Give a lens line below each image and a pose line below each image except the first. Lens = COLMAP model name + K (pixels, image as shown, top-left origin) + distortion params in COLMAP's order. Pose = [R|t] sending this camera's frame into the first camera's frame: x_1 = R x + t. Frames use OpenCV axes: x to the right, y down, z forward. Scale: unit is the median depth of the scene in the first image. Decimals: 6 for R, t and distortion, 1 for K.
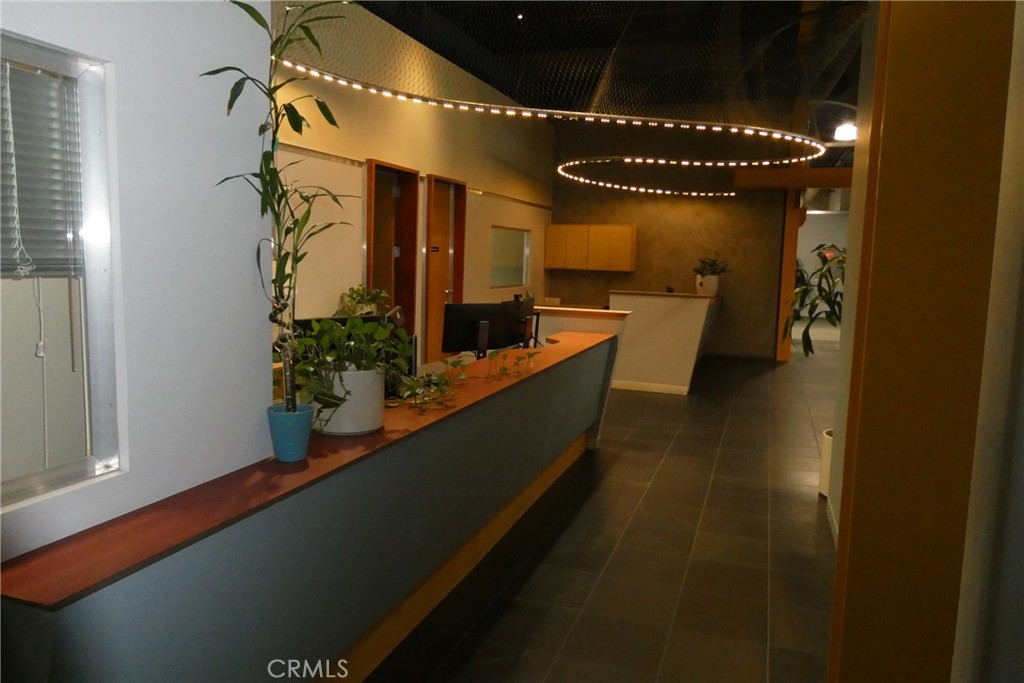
lens RADIAL K [[730.0, 0, 512.0], [0, 730.0, 341.5], [0, 0, 1]] dist [-0.007502, -0.000605]
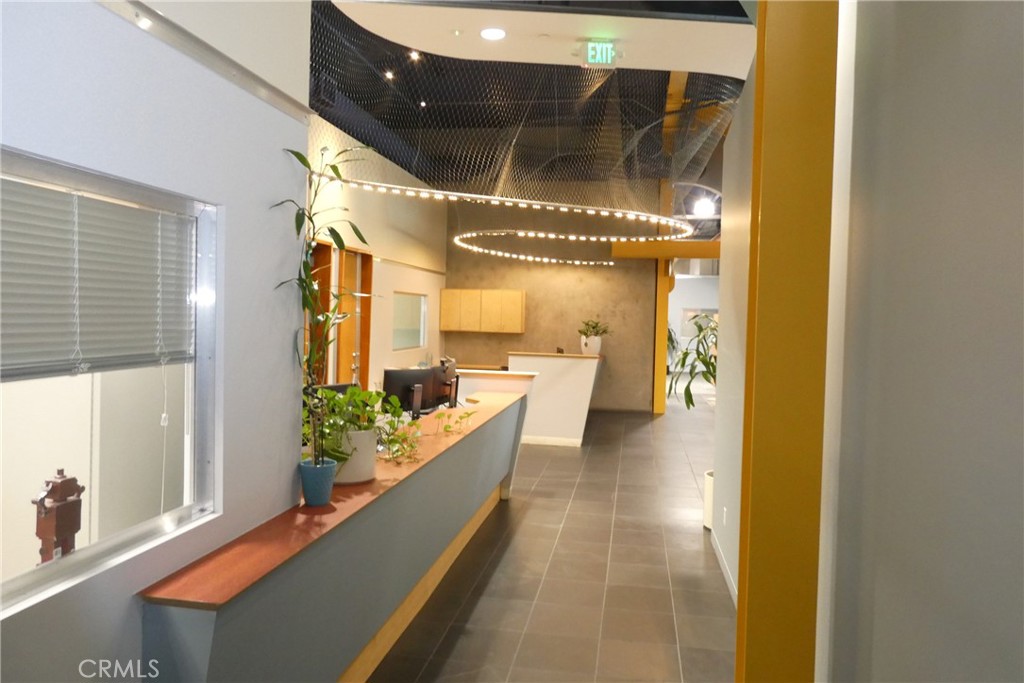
lens RADIAL K [[730.0, 0, 512.0], [0, 730.0, 341.5], [0, 0, 1]] dist [-0.007502, -0.000605]
pose [[0.985575, -0.008266, 0.169039, -0.060742], [0.021438, 0.996858, -0.076251, -0.003980], [-0.167877, 0.078775, 0.982655, -0.096137]]
